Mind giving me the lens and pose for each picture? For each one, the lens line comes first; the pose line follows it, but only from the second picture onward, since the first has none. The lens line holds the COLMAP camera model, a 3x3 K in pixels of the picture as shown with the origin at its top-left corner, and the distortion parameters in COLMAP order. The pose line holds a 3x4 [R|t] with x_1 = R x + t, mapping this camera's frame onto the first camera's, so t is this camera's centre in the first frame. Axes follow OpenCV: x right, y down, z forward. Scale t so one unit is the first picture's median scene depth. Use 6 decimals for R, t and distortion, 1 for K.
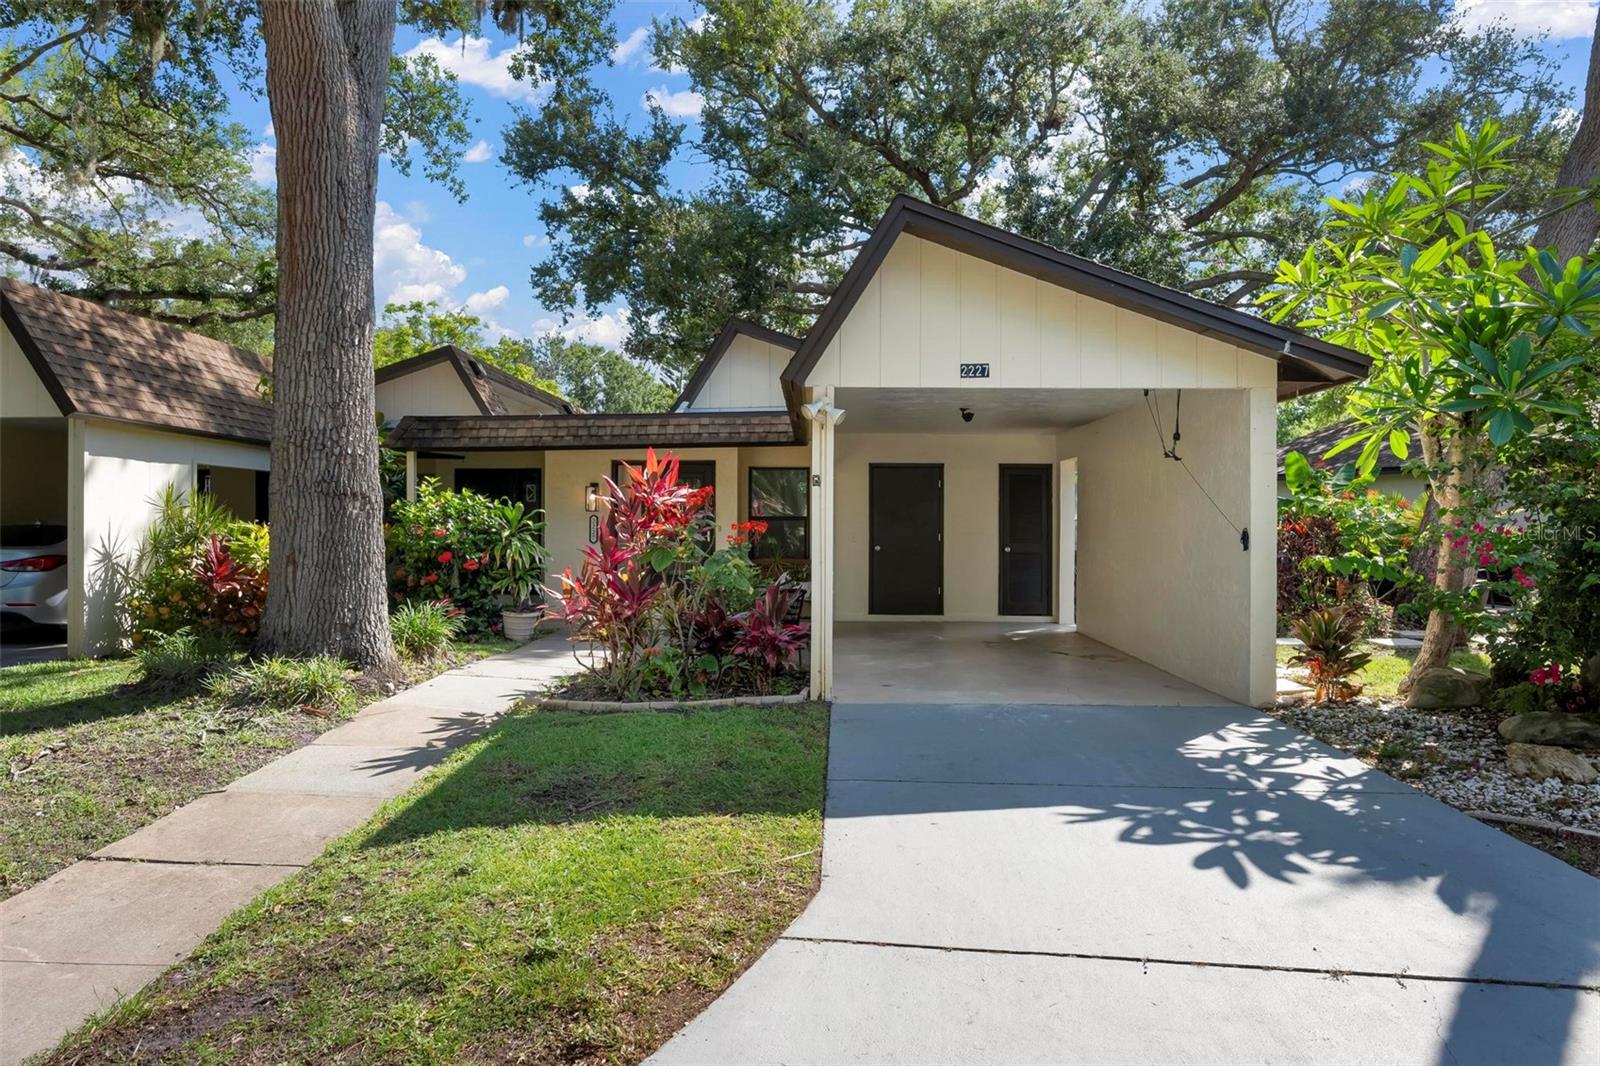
lens RADIAL K [[995.7, 0, 797.7], [0, 995.7, 514.1], [0, 0, 1]] dist [-0.001536, -0.000016]
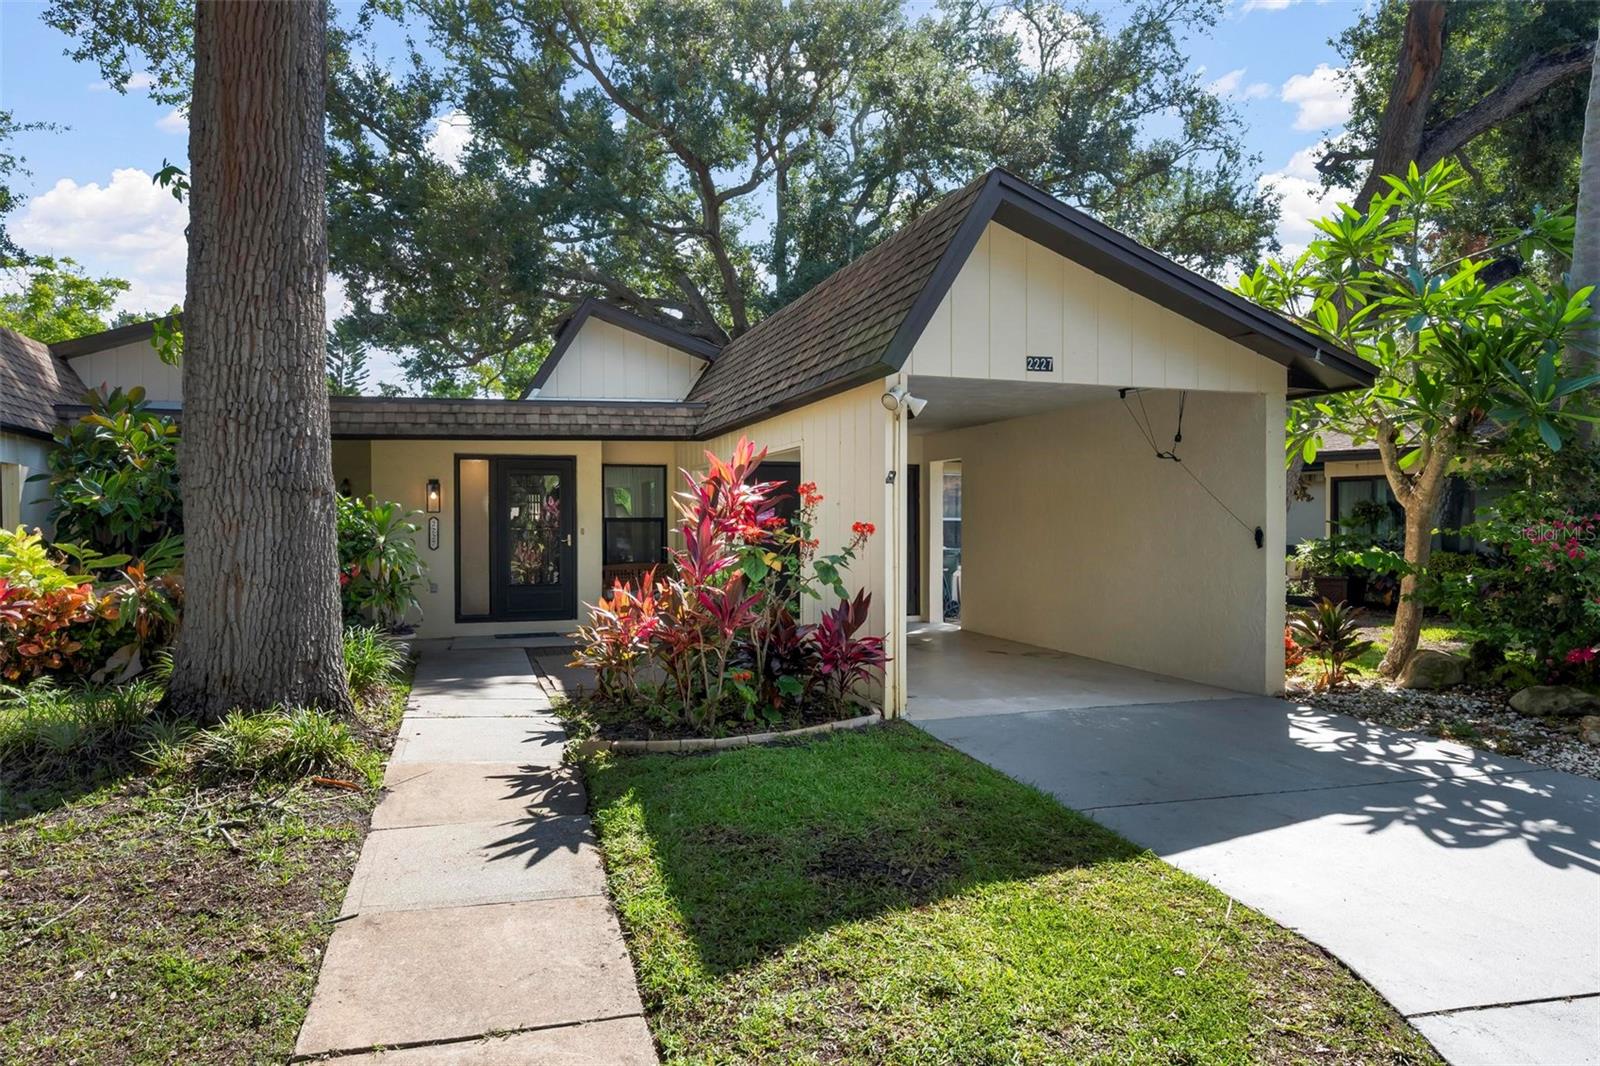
lens RADIAL K [[986.8, 0, 800.0], [0, 986.8, 533.0], [0, 0, 1]] dist [0.001600, -0.003499]
pose [[0.945658, -0.008601, 0.325050, -0.304714], [0.002745, 0.999826, 0.018470, 0.000150], [-0.325152, -0.016575, 0.945517, 0.153055]]
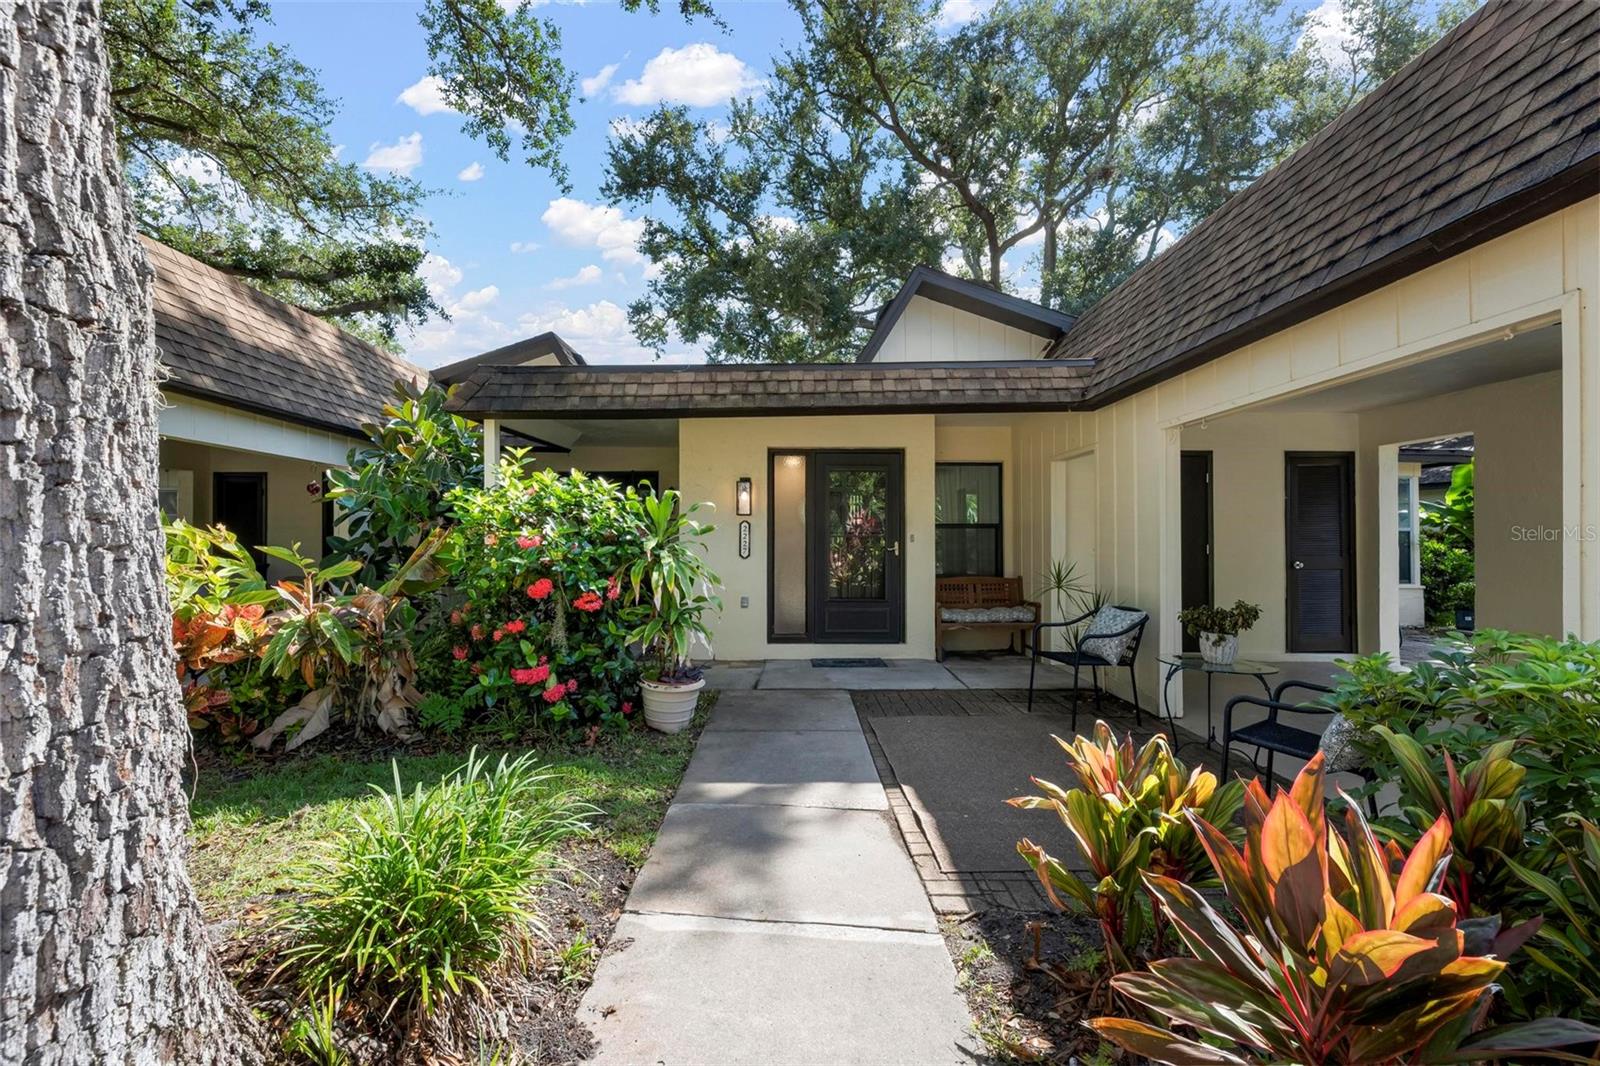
lens RADIAL K [[664.9, 0, 800.0], [0, 664.9, 533.0], [0, 0, 1]] dist [-0.000488, 0.000003]
pose [[0.999850, -0.002660, 0.017119, -0.286679], [0.002710, 0.999992, -0.002904, 0.019605], [-0.017111, 0.002950, 0.999849, 0.832951]]
